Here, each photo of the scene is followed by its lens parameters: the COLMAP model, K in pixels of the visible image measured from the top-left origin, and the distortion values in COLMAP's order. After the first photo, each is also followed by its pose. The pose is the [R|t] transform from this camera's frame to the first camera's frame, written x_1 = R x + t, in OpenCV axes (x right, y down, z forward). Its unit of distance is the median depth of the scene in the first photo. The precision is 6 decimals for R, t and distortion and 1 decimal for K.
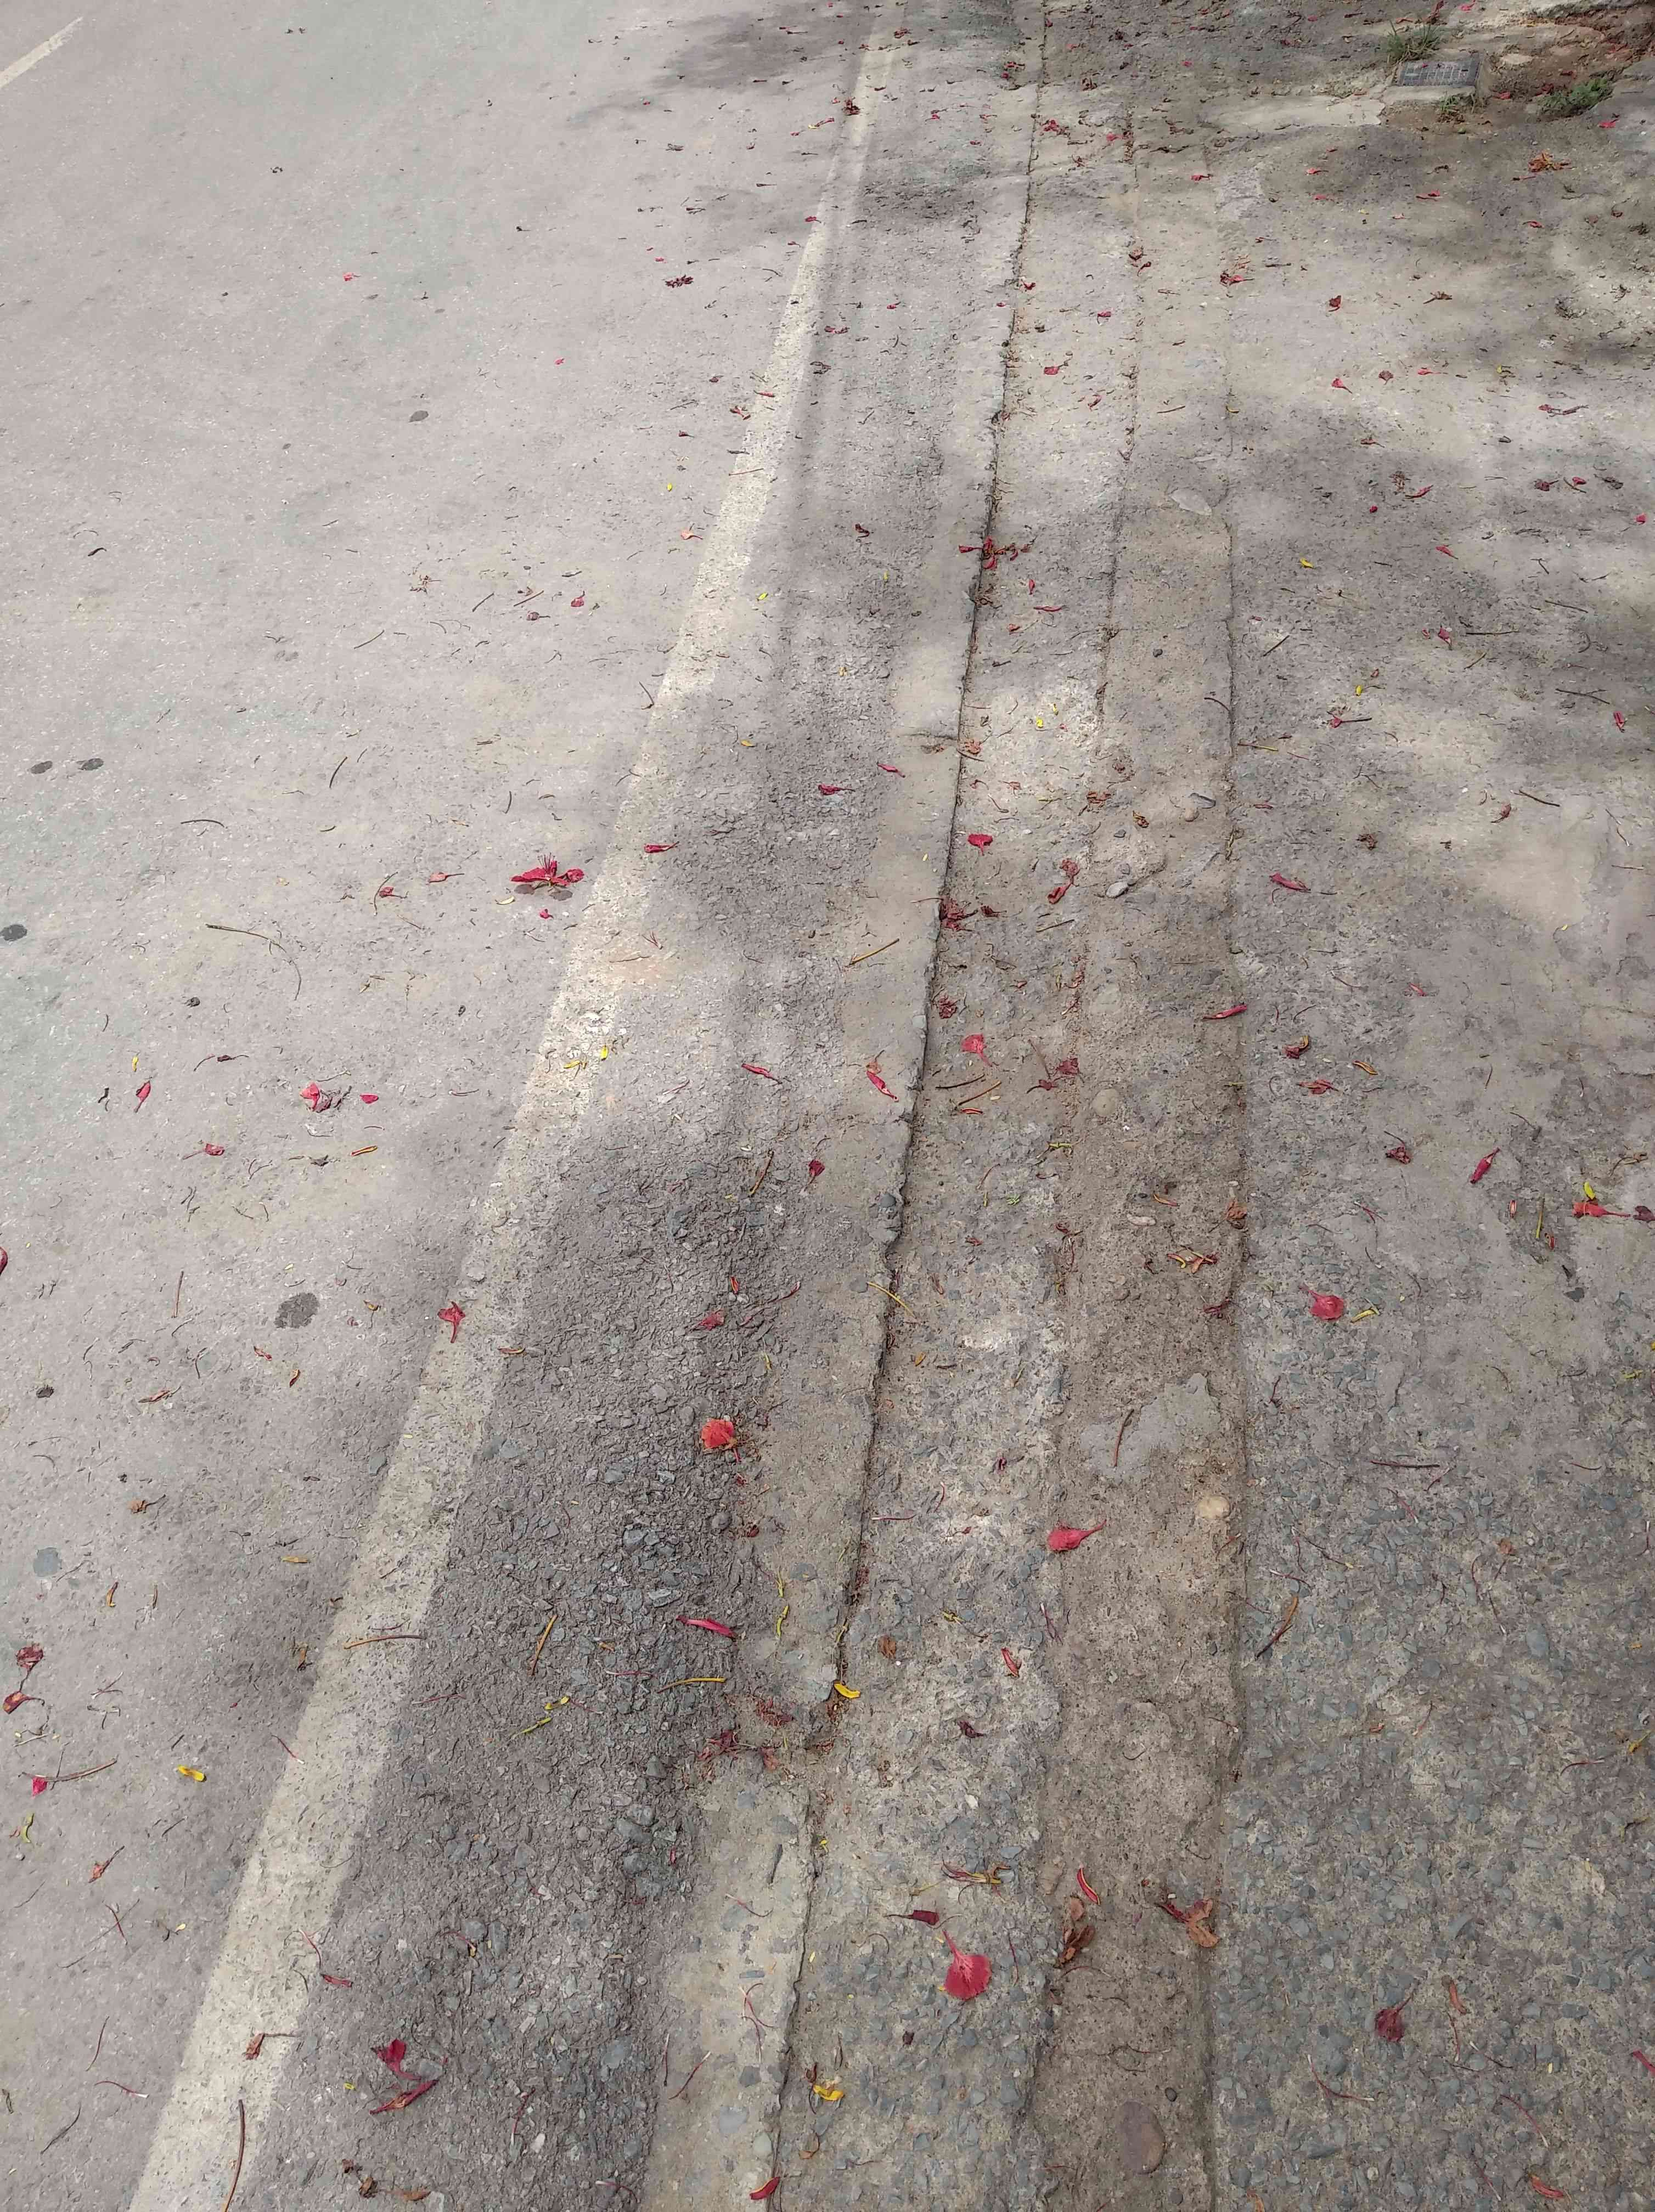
lens RADIAL K [[1690.1, 0, 827.5], [0, 1690.1, 1106.0], [0, 0, 1]] dist [-0.037463, 0.046743]
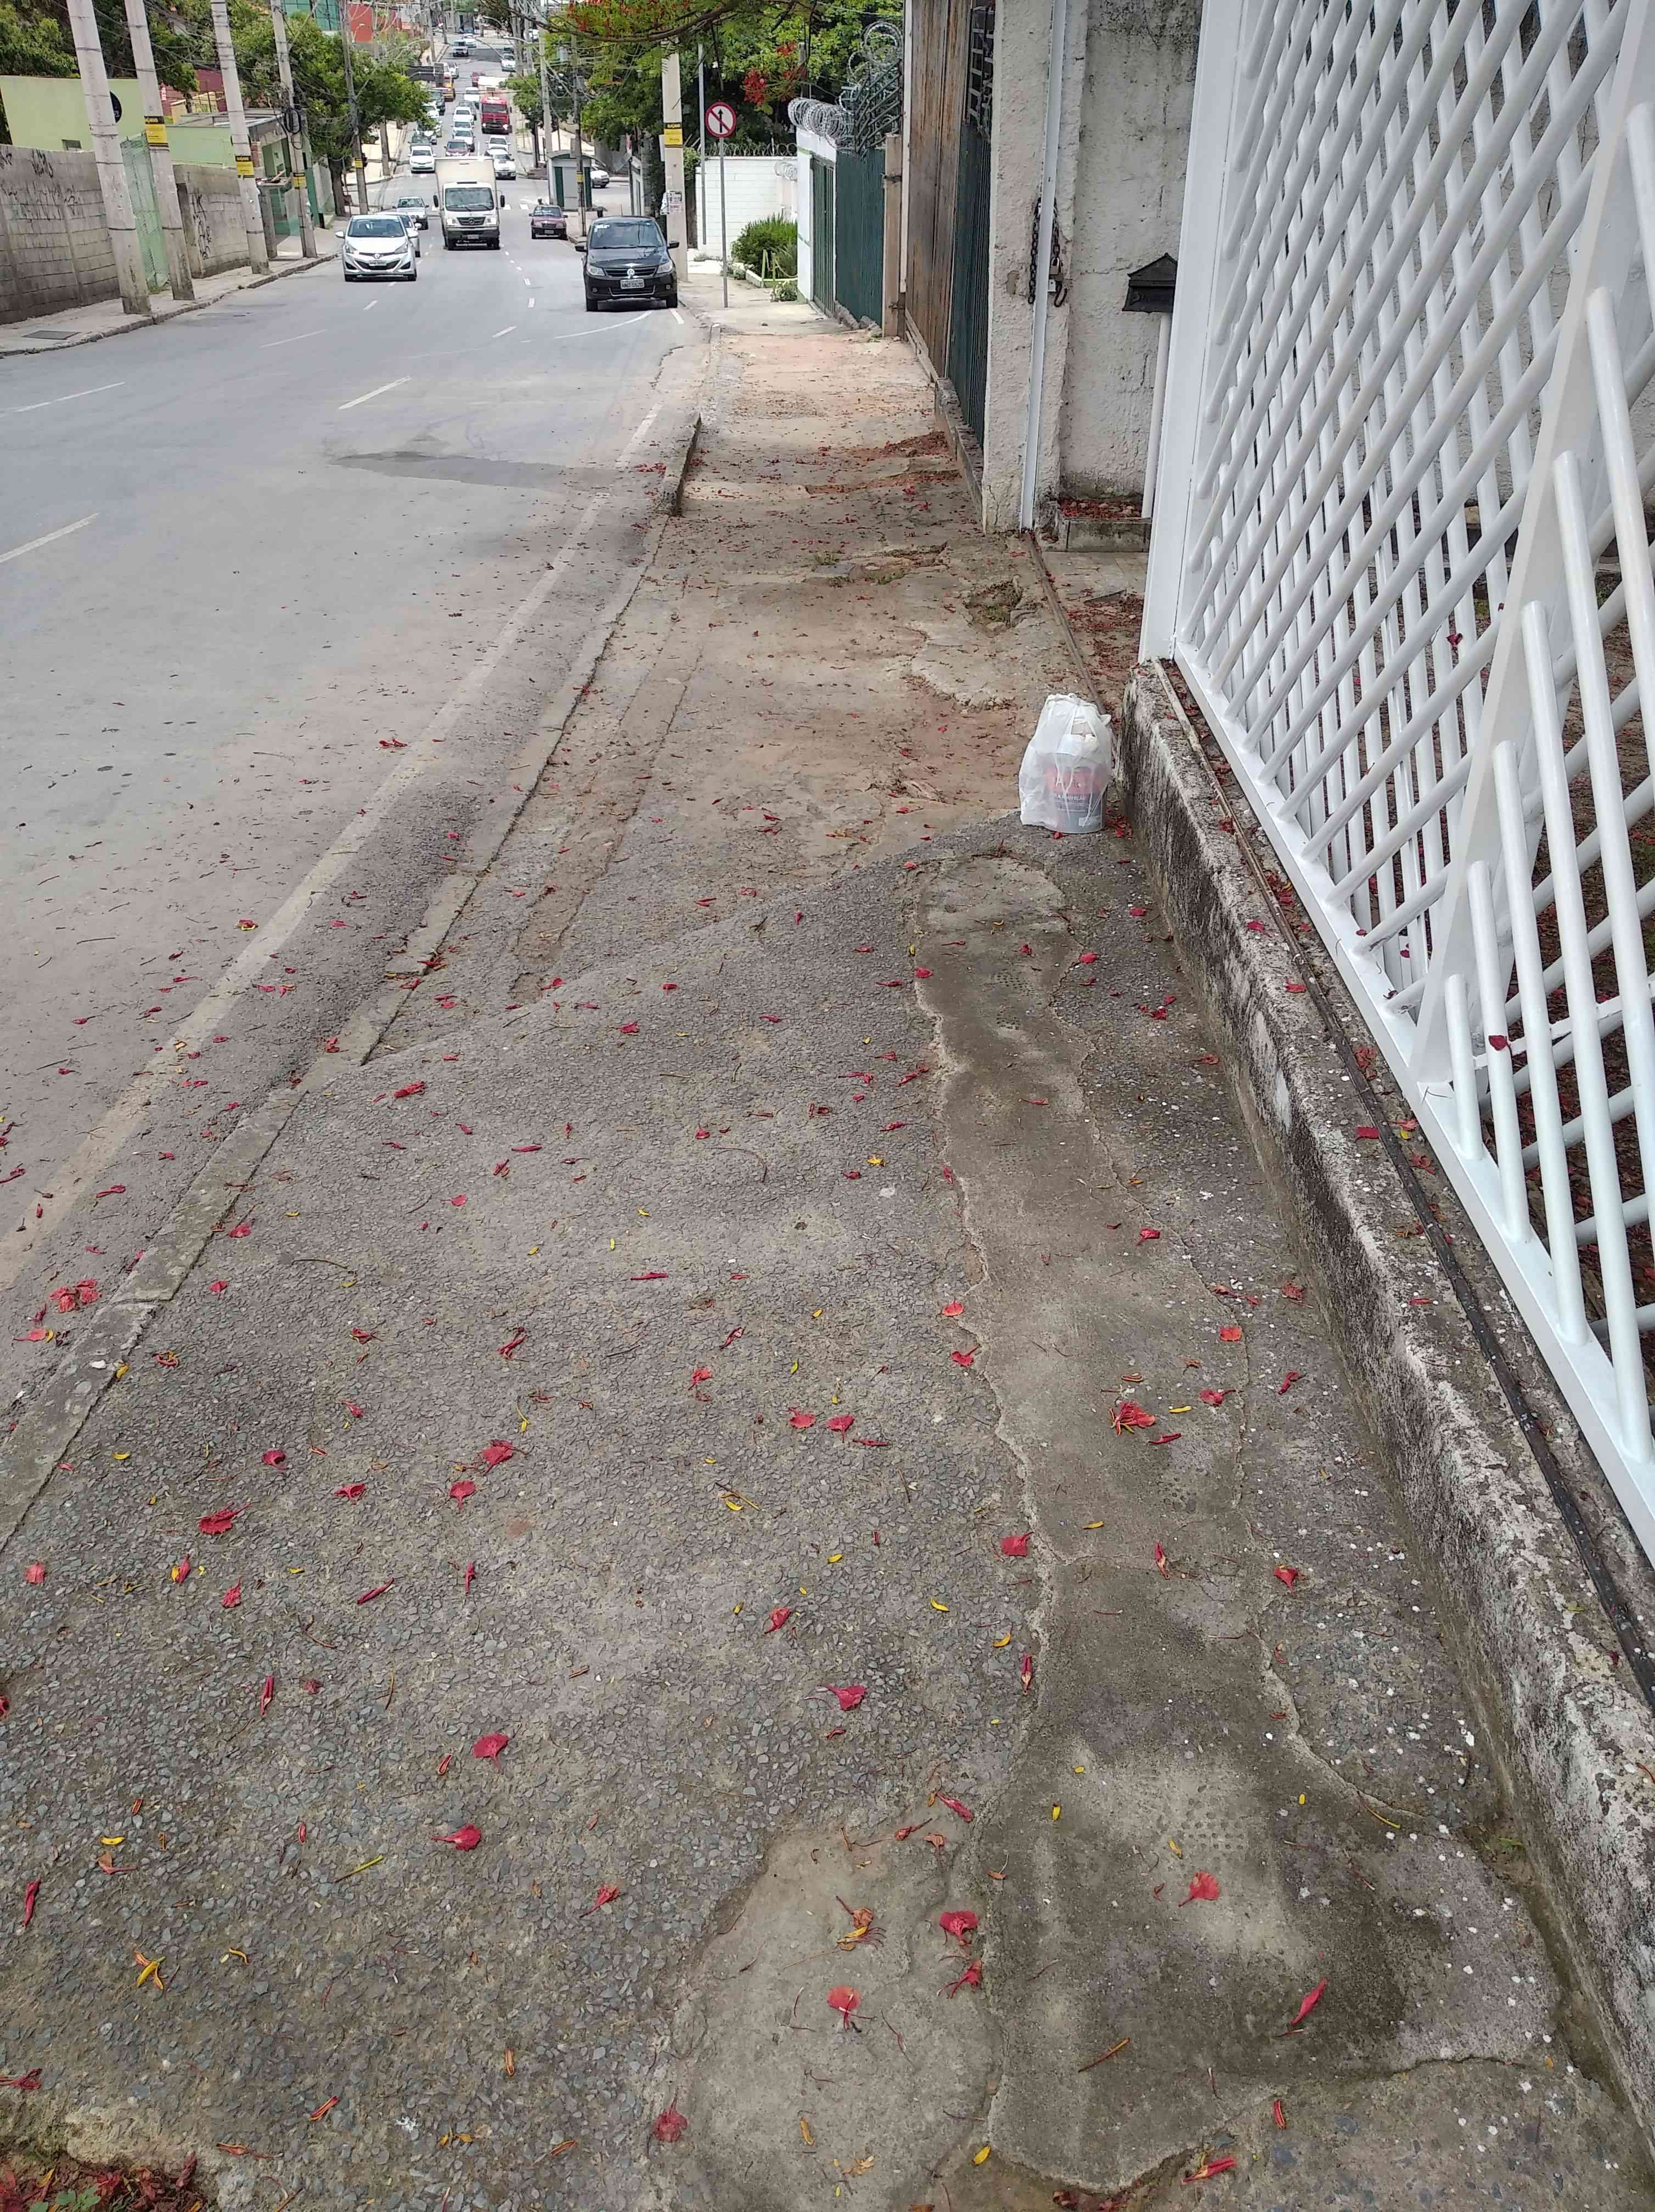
lens RADIAL K [[1652.9, 0, 823.5], [0, 1652.9, 1134.1], [0, 0, 1]] dist [0.031868, -0.064361]
pose [[0.988623, 0.031490, 0.147081, 0.092887], [0.013148, 0.956004, -0.293059, 0.843735], [-0.149839, 0.291659, 0.944714, -0.944102]]
